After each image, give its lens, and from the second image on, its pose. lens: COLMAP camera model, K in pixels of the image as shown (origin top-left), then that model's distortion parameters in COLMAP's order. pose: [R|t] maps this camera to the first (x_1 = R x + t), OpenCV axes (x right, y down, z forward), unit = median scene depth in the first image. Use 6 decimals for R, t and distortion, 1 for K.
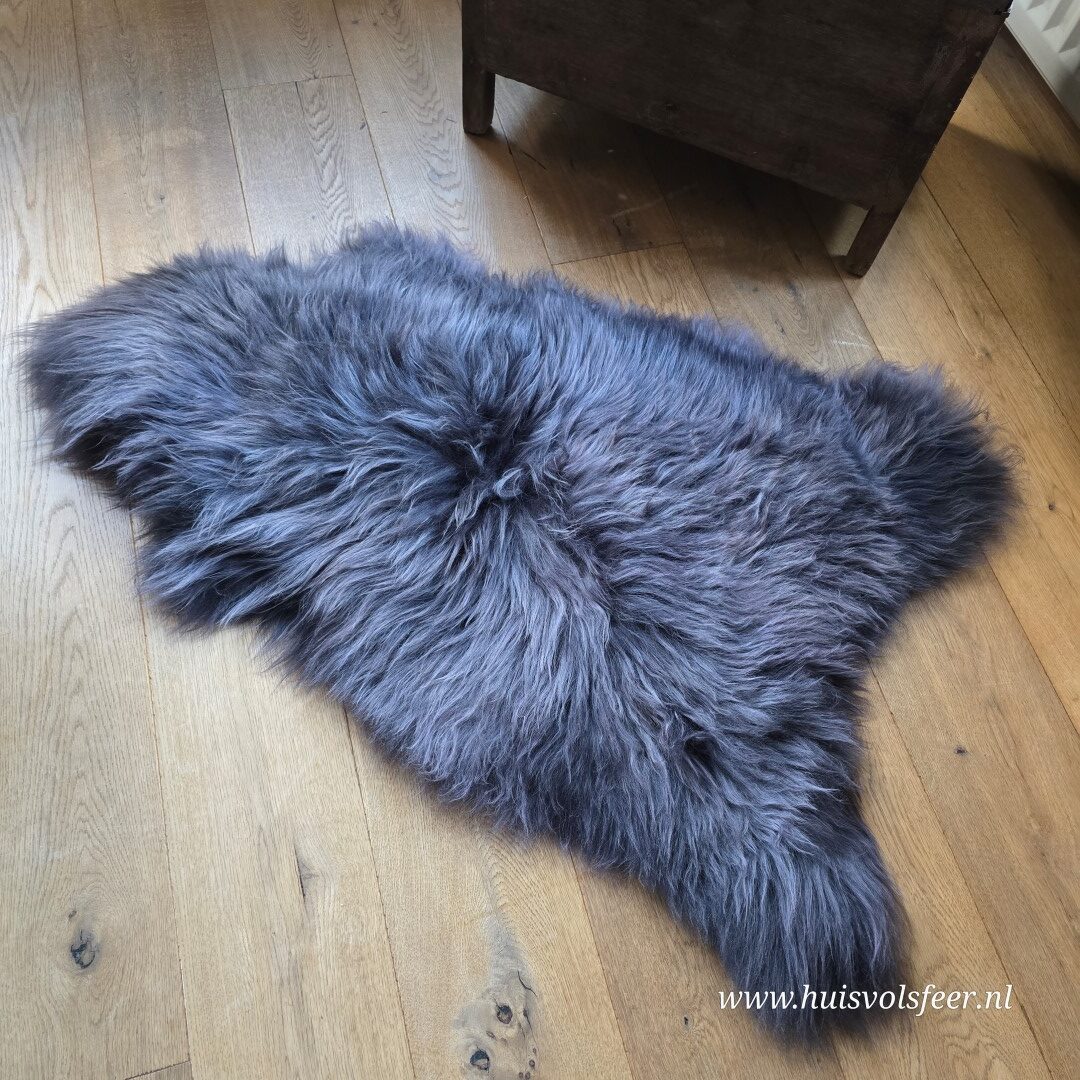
lens RADIAL K [[970.4, 0, 540.0], [0, 970.4, 540.0], [0, 0, 1]] dist [0.070130, -0.081931]
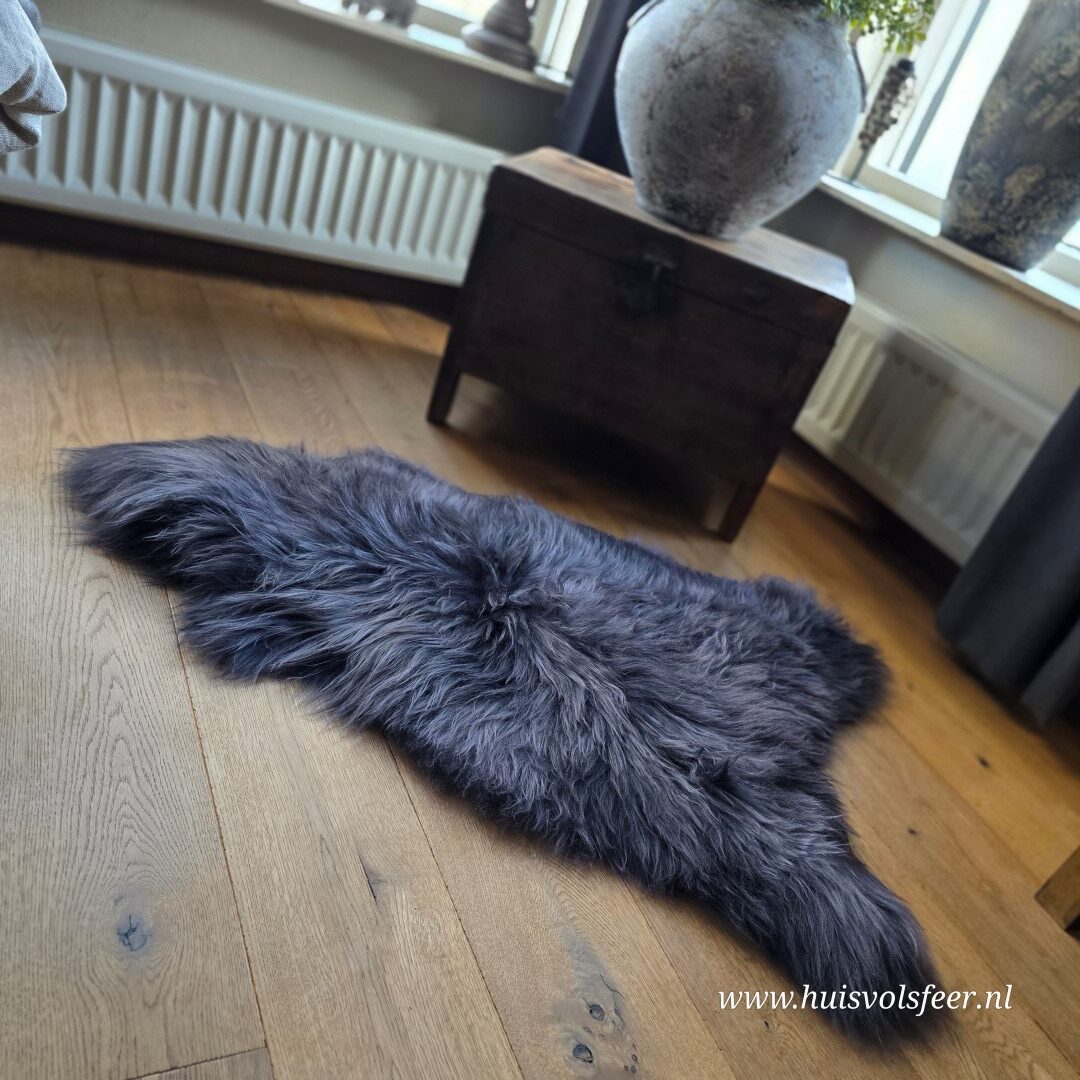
lens RADIAL K [[970.4, 0, 540.0], [0, 970.4, 540.0], [0, 0, 1]] dist [0.070130, -0.081931]
pose [[0.954025, 0.125233, 0.272310, -0.359016], [0.036105, 0.853895, -0.519191, 0.520707], [-0.297544, 0.505153, 0.810116, 0.019217]]
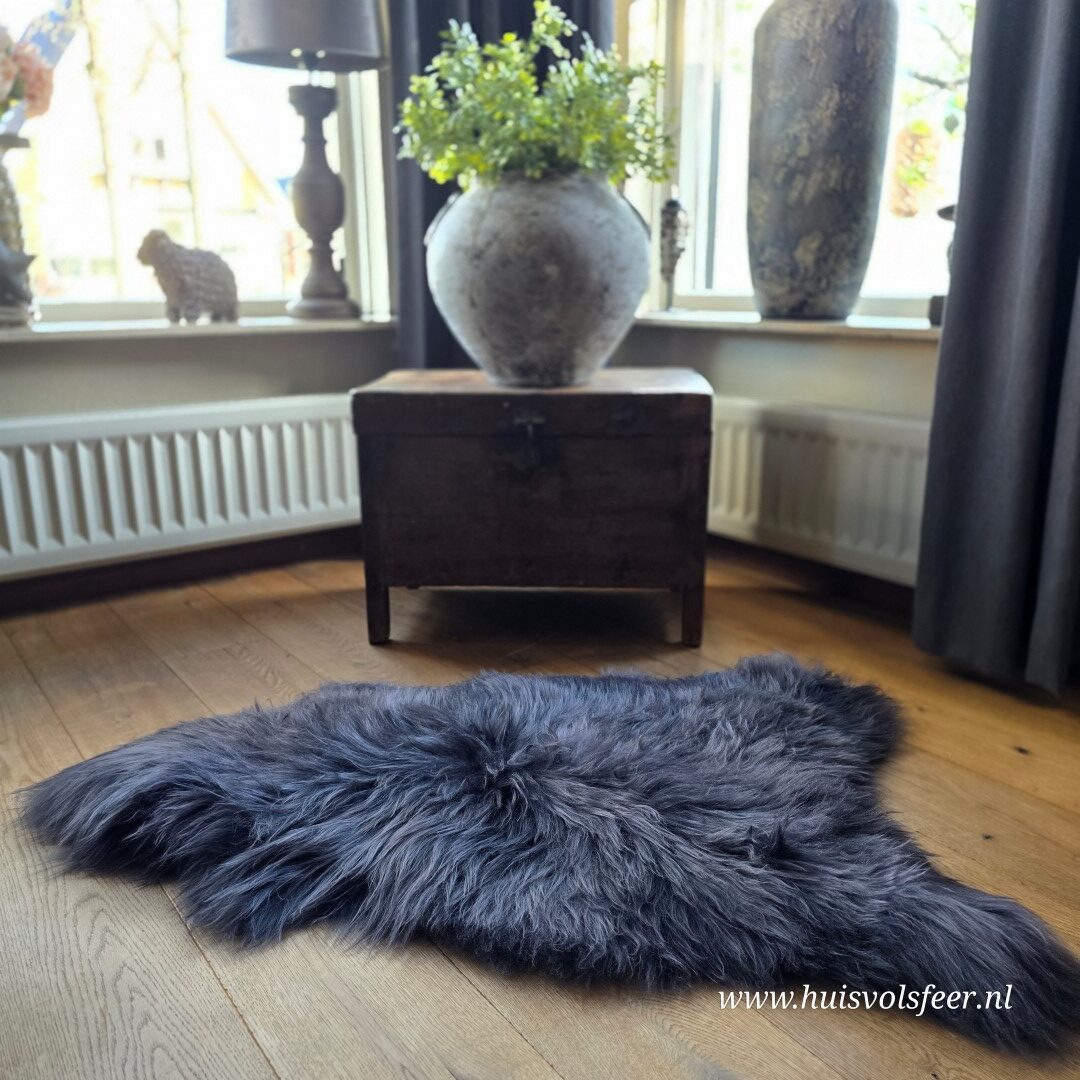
lens RADIAL K [[970.4, 0, 540.0], [0, 970.4, 540.0], [0, 0, 1]] dist [0.070130, -0.081931]
pose [[0.931177, -0.160907, 0.327137, -0.361590], [0.350384, 0.642862, -0.681146, 0.594537], [-0.100703, 0.748891, 0.654998, 0.074052]]
